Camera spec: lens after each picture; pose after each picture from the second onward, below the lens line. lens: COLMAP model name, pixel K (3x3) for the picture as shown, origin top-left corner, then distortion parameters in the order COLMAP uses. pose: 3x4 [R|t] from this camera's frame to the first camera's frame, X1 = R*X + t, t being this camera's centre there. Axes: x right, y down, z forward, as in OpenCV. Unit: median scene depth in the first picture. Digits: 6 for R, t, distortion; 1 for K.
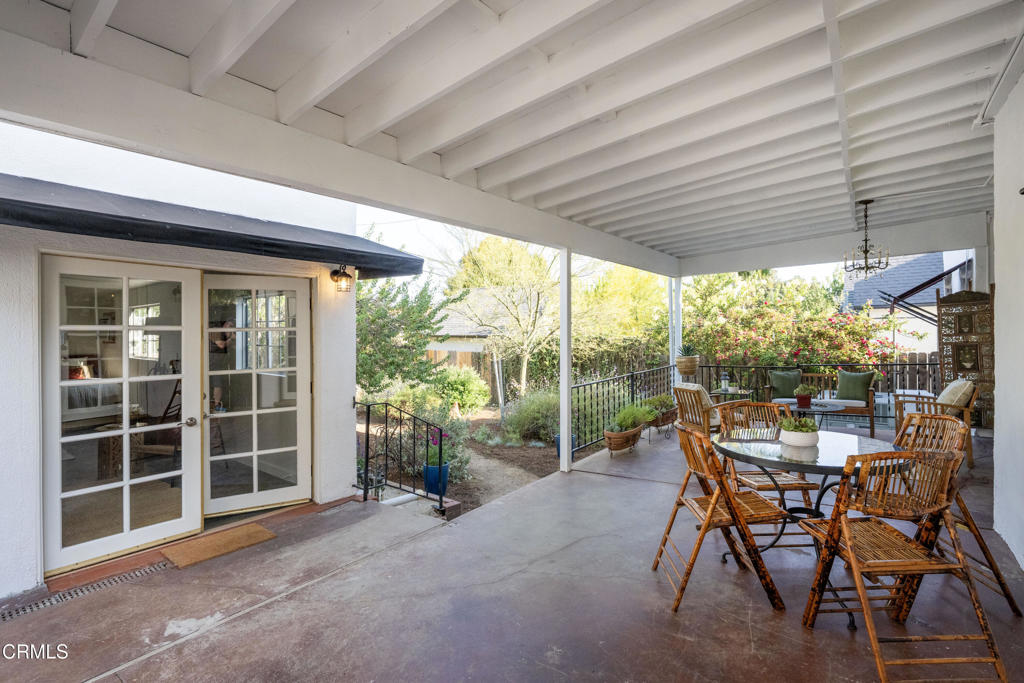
lens RADIAL K [[474.5, 0, 512.3], [0, 474.5, 343.3], [0, 0, 1]] dist [-0.002304, -0.000329]
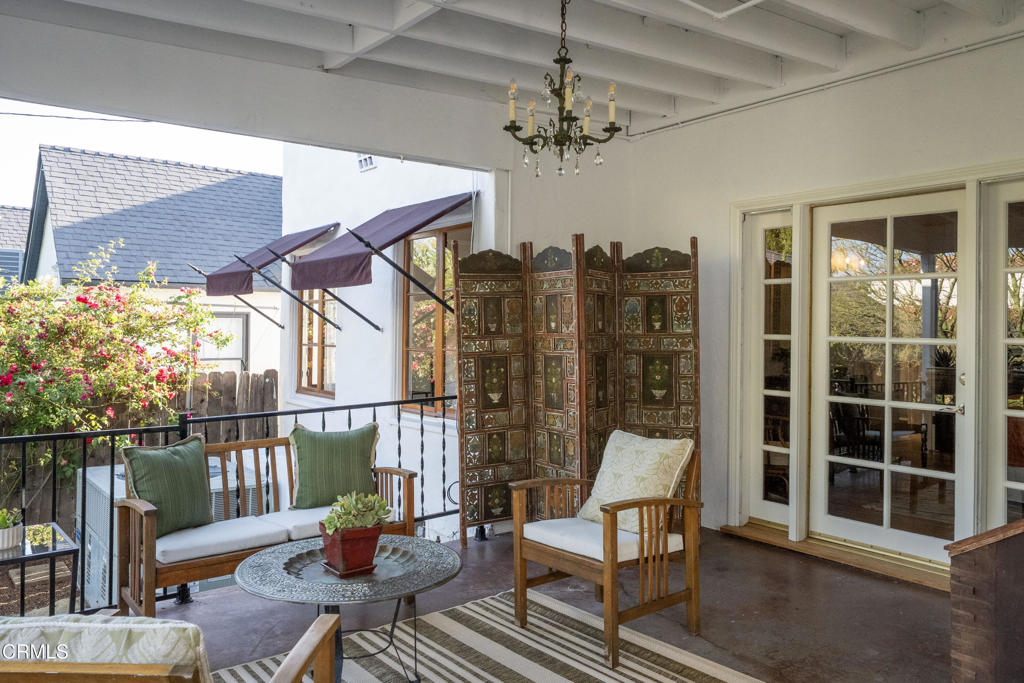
lens RADIAL K [[786.4, 0, 514.5], [0, 786.4, 323.3], [0, 0, 1]] dist [-0.007082, 0.000200]
pose [[0.262461, 0.035752, 0.964280, 0.155768], [0.000891, 0.999304, -0.037293, -0.001672], [-0.964942, 0.010648, 0.262247, 0.753724]]
